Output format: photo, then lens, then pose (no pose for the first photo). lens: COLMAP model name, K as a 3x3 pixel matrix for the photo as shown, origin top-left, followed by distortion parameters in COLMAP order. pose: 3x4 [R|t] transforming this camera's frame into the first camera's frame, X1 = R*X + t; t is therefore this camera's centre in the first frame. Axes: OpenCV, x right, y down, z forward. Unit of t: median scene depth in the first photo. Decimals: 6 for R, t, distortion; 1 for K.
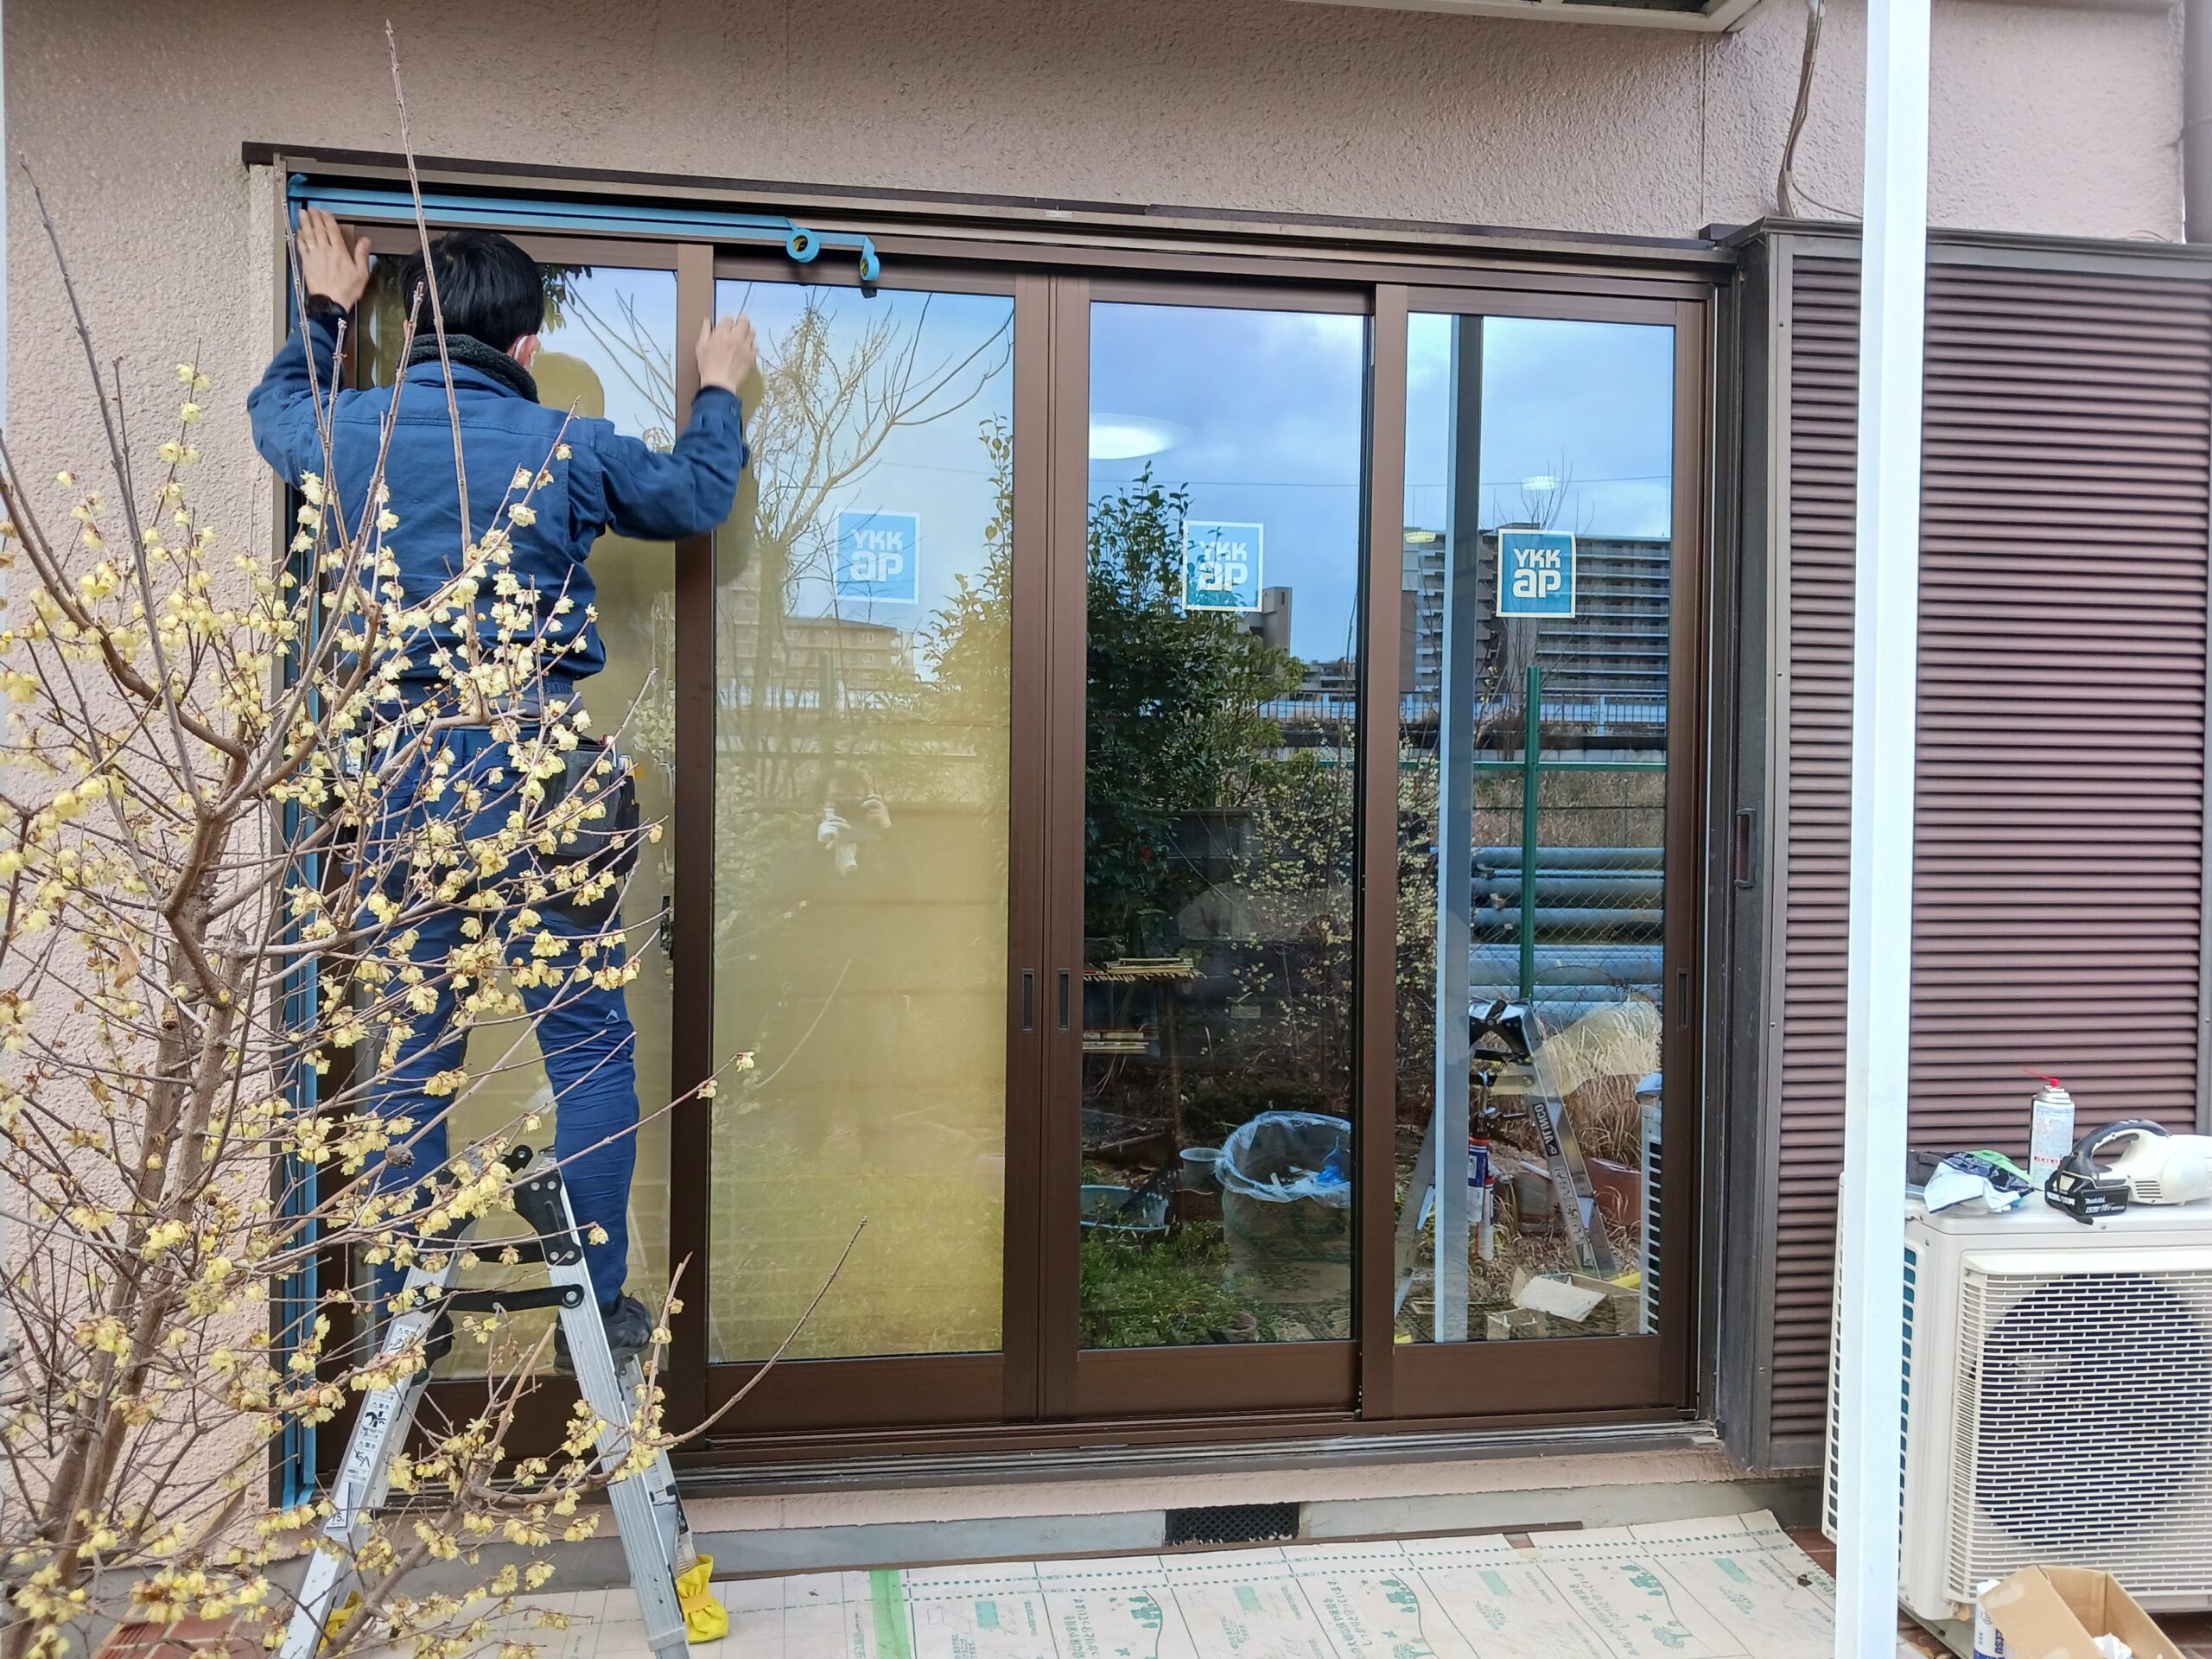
lens RADIAL K [[1682.3, 0, 1106.0], [0, 1682.3, 829.5], [0, 0, 1]] dist [-0.025821, 0.047921]
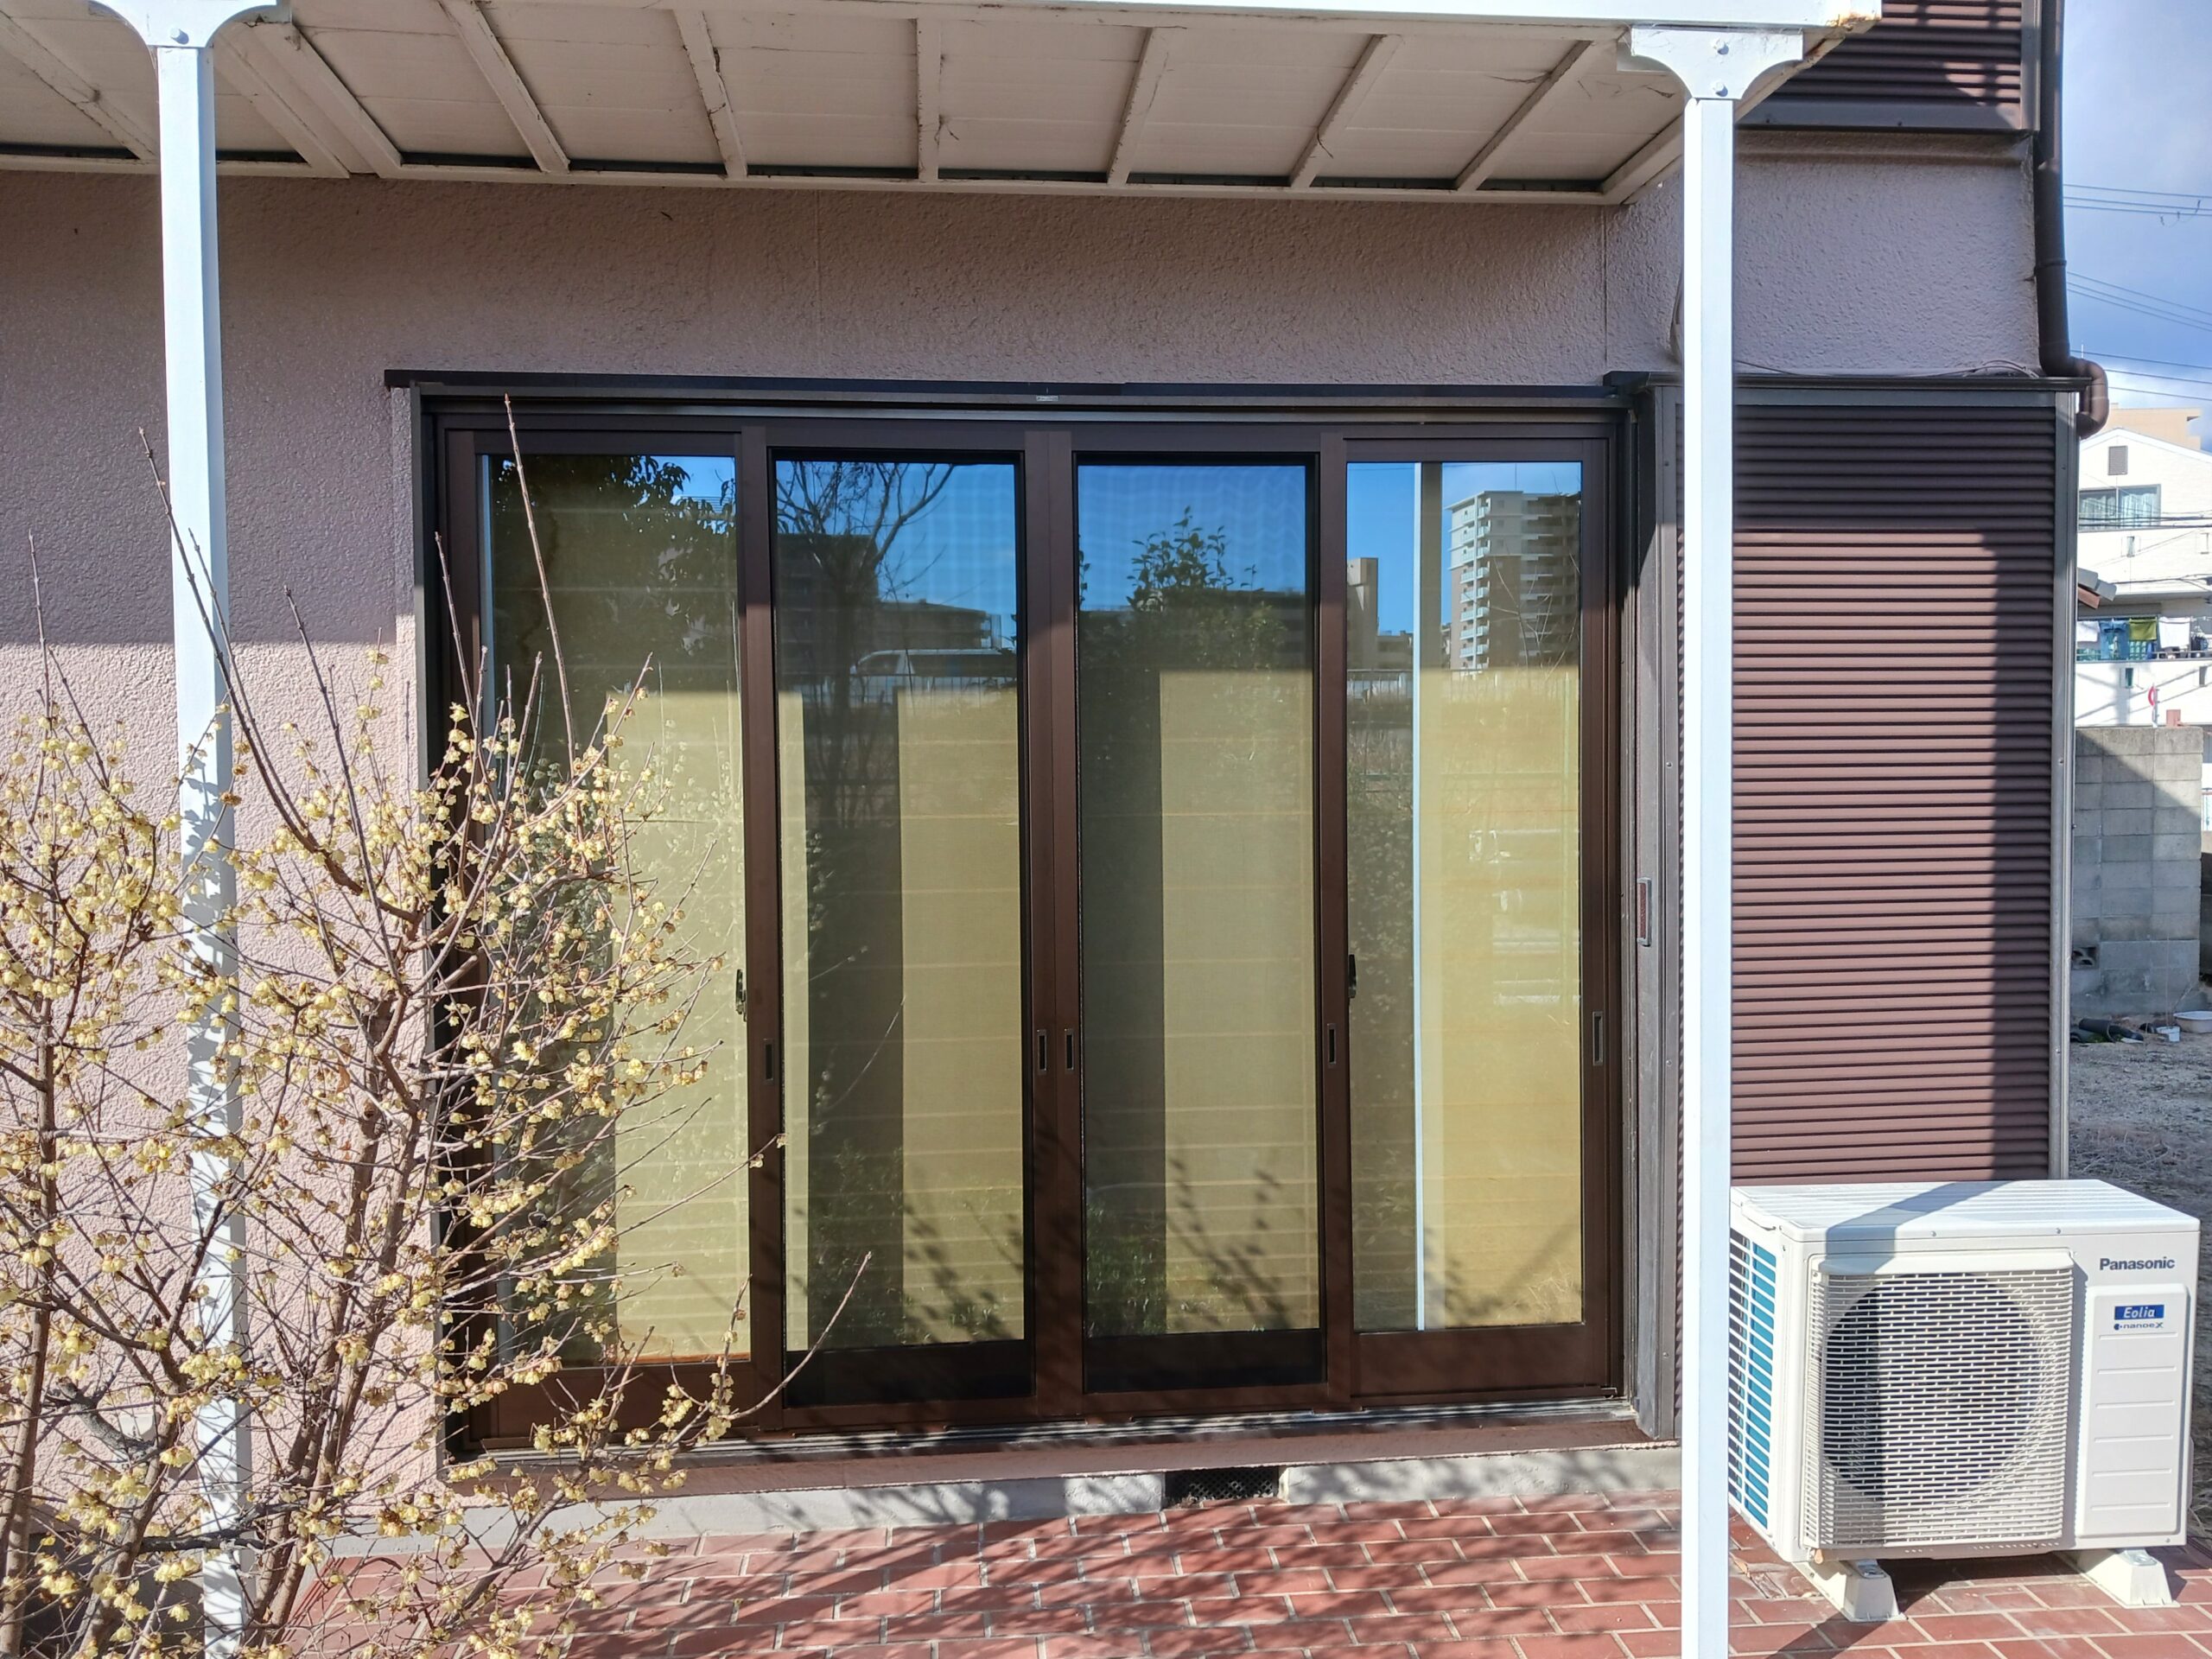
lens RADIAL K [[1682.3, 0, 1106.0], [0, 1682.3, 829.5], [0, 0, 1]] dist [-0.025821, 0.047921]
pose [[0.998145, -0.020986, -0.057158, 0.076017], [0.021843, 0.999658, 0.014407, -0.073794], [0.056836, -0.015629, 0.998261, -0.199130]]
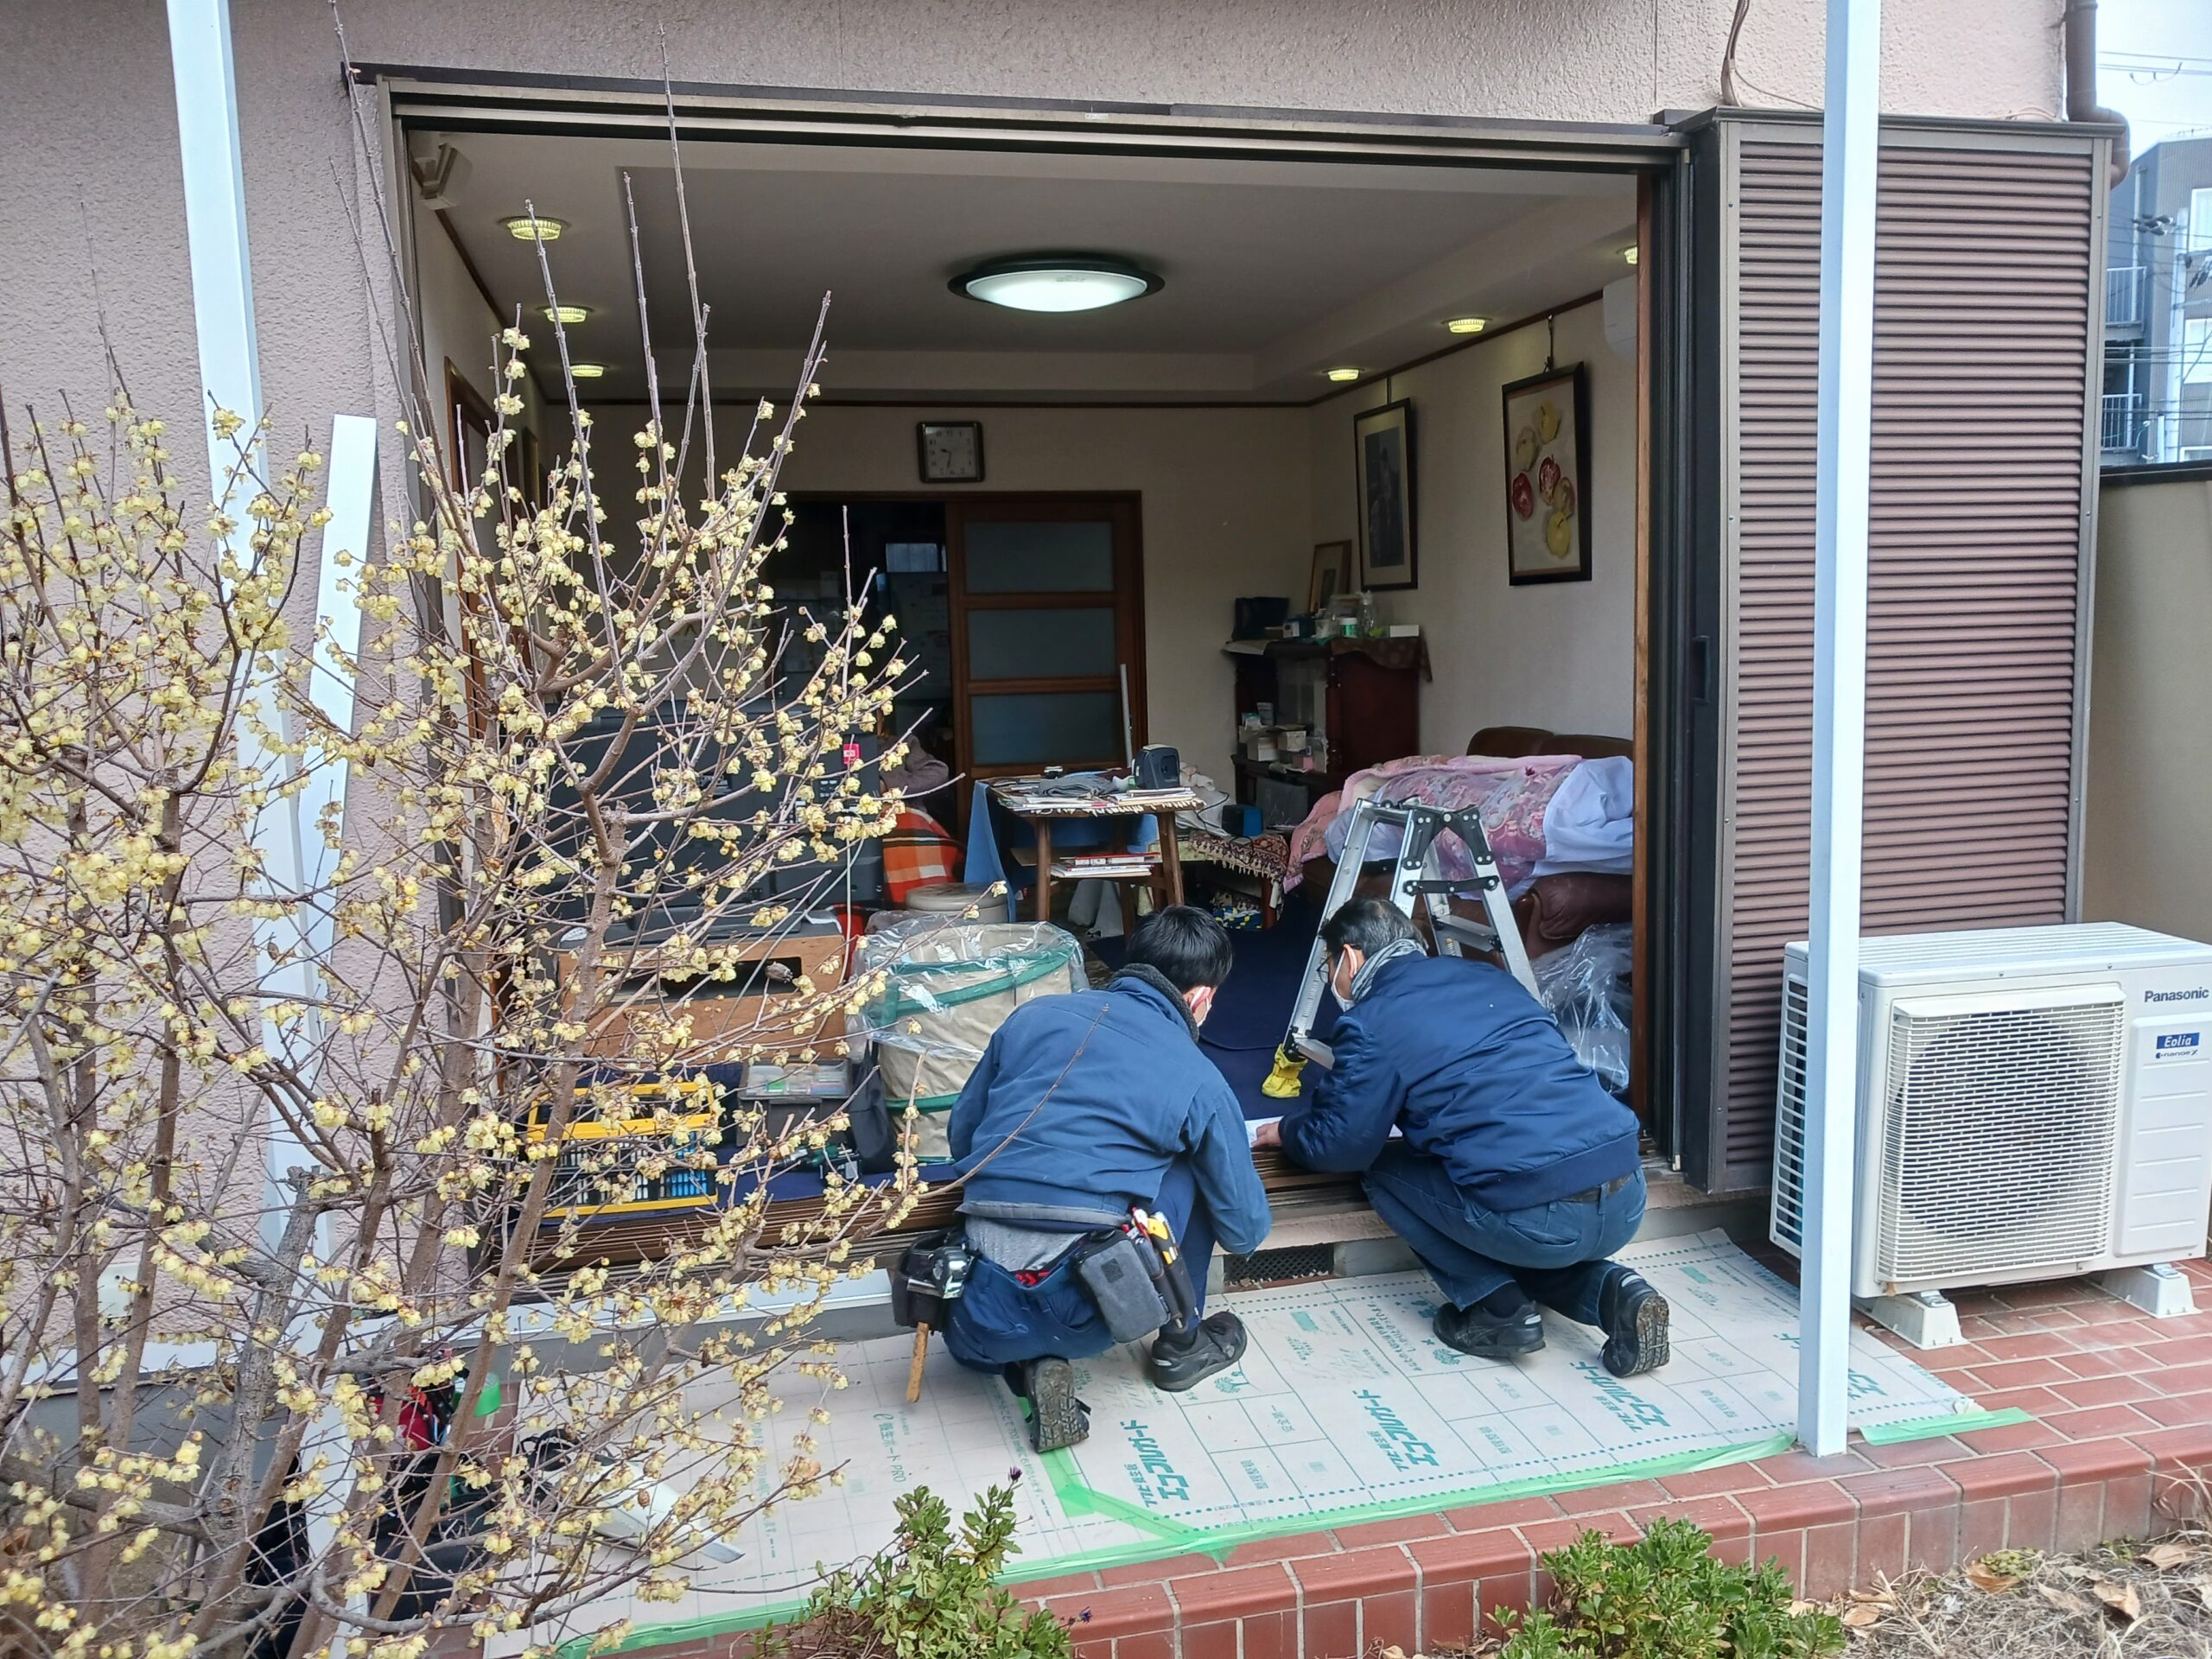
lens RADIAL K [[1654.1, 0, 1101.8], [0, 1654.1, 795.9], [0, 0, 1]] dist [0.015769, 0.002274]
pose [[0.996023, -0.045502, 0.076596, -0.127095], [0.038669, 0.995331, 0.088434, -0.019957], [-0.080263, -0.085121, 0.993133, -0.116414]]
